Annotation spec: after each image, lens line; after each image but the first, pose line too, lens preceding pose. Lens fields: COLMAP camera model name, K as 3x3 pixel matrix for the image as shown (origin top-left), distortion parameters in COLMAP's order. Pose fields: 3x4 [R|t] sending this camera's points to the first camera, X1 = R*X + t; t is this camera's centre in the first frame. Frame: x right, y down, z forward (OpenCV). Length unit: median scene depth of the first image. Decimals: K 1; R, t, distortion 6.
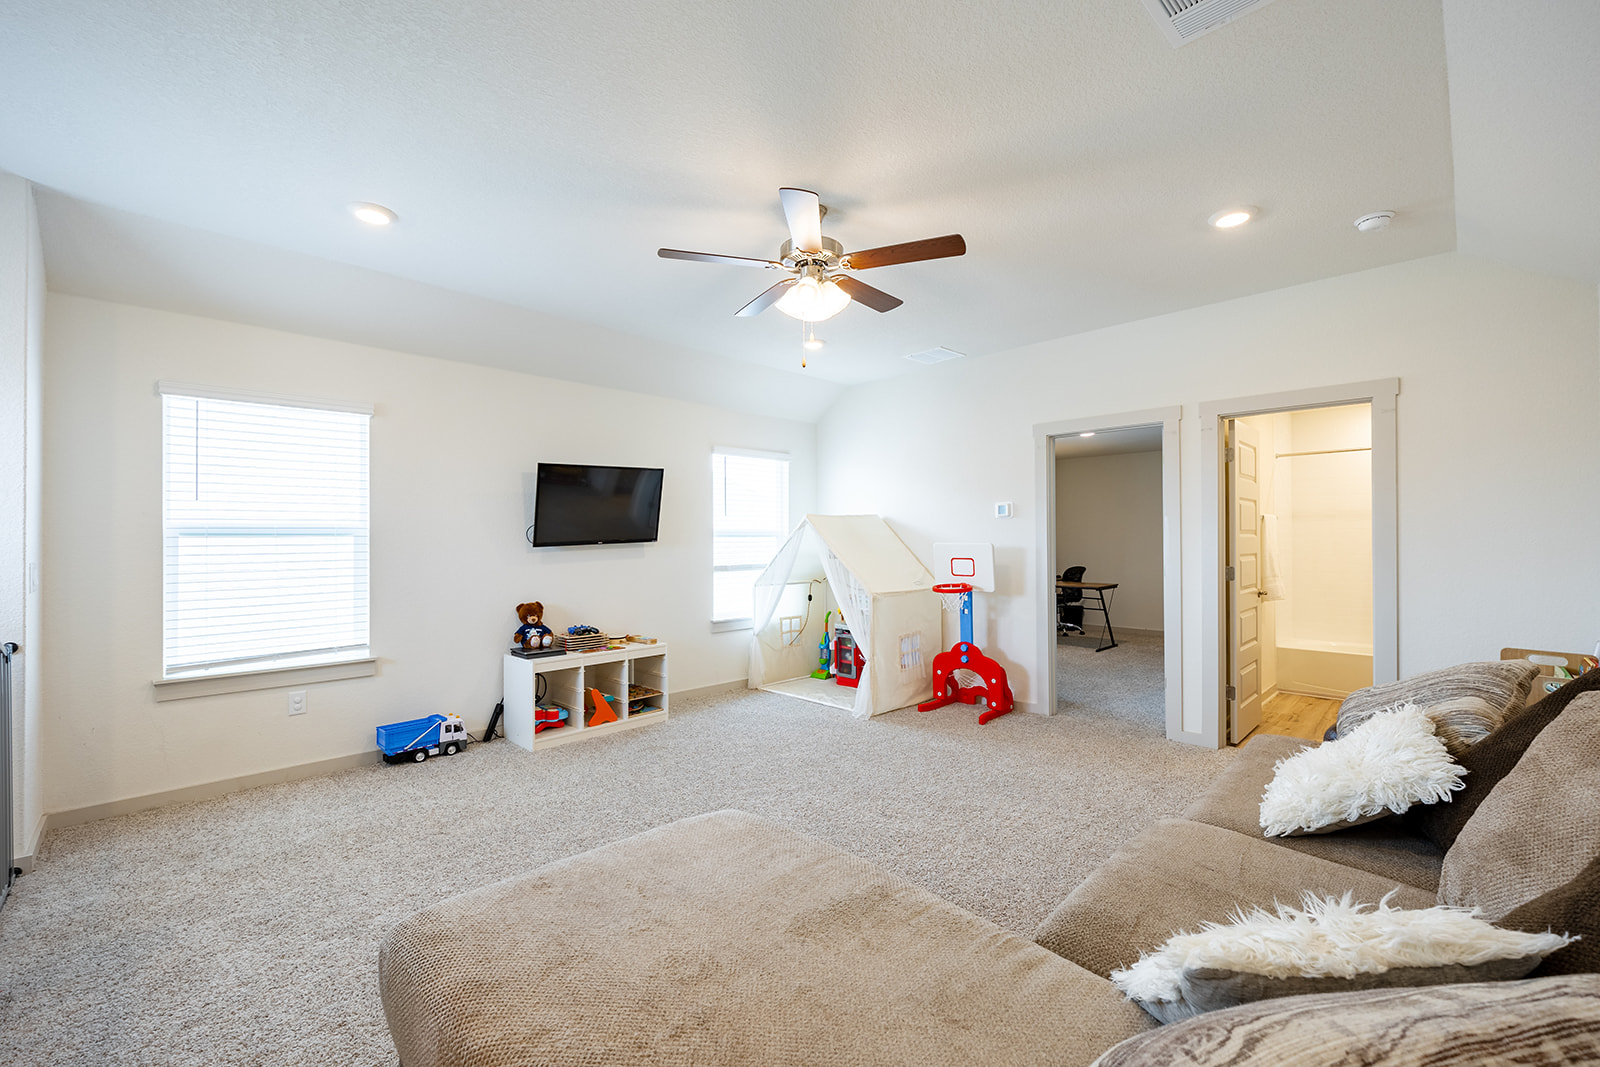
lens RADIAL K [[672.3, 0, 801.7], [0, 672.3, 535.3], [0, 0, 1]] dist [-0.004784, -0.000382]
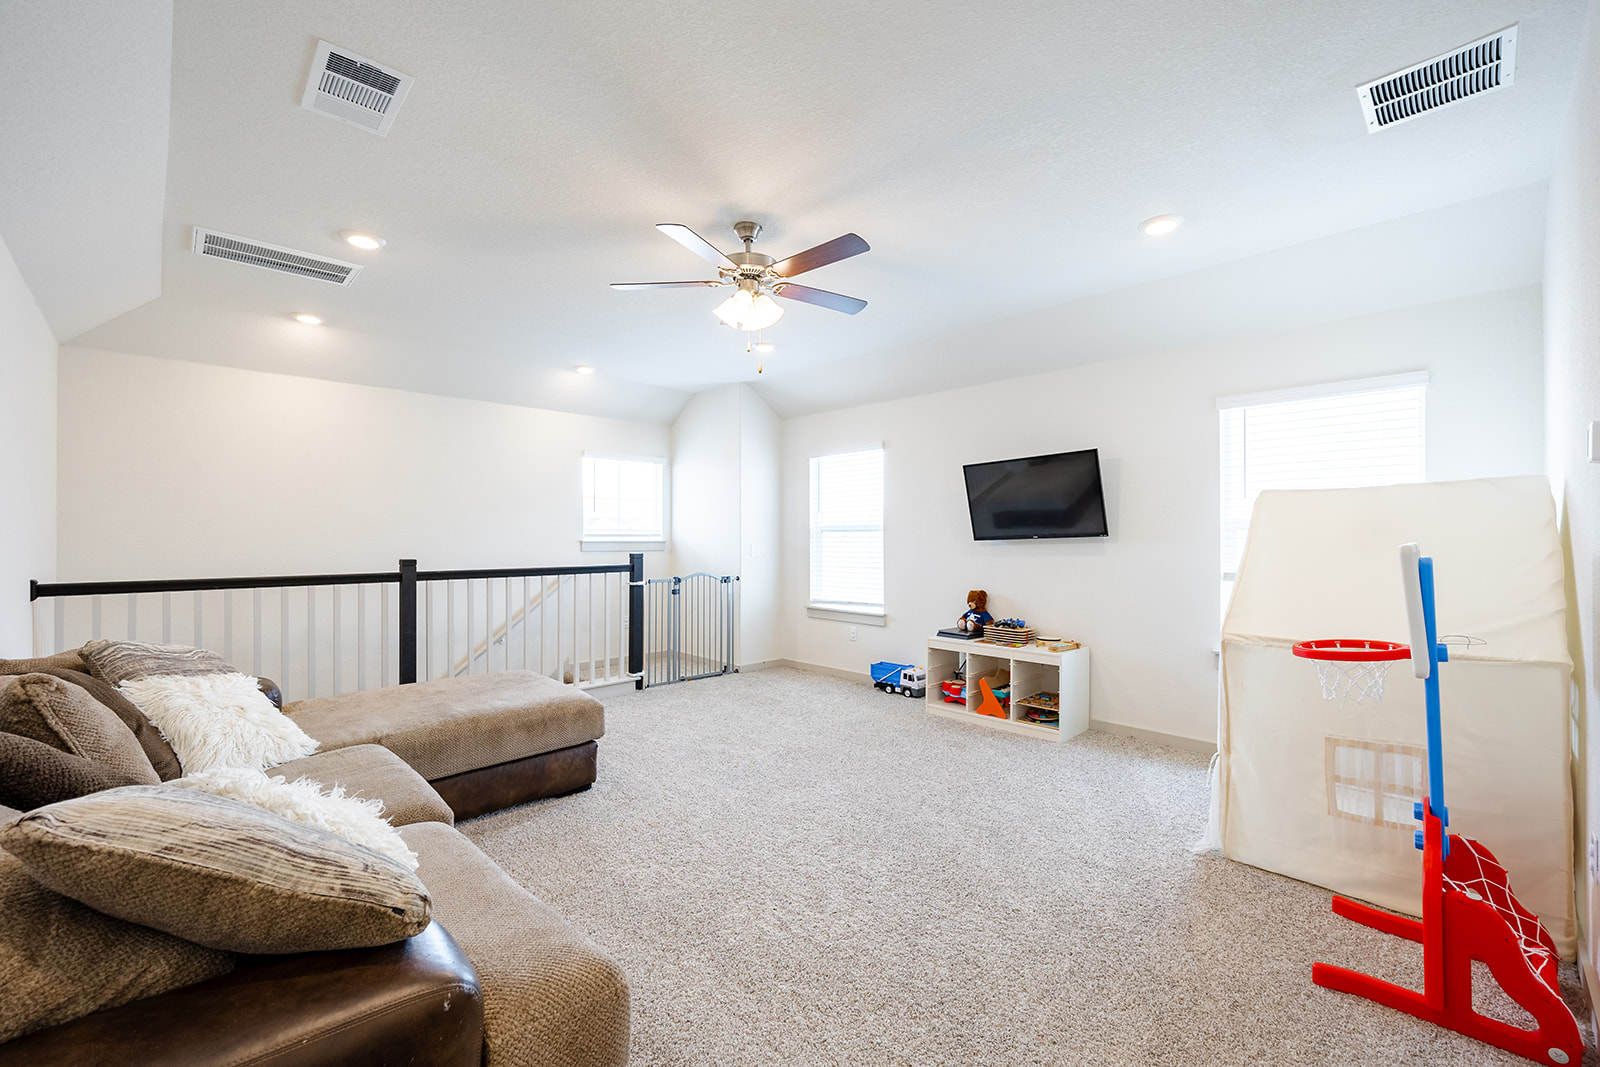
lens RADIAL K [[672.3, 0, 803.4], [0, 672.3, 535.4], [0, 0, 1]] dist [-0.004784, -0.000382]
pose [[-0.020979, -0.000480, -0.999780, 0.721412], [0.003011, 0.999995, -0.000543, 0.008947], [0.999775, -0.003022, -0.020978, 0.740697]]
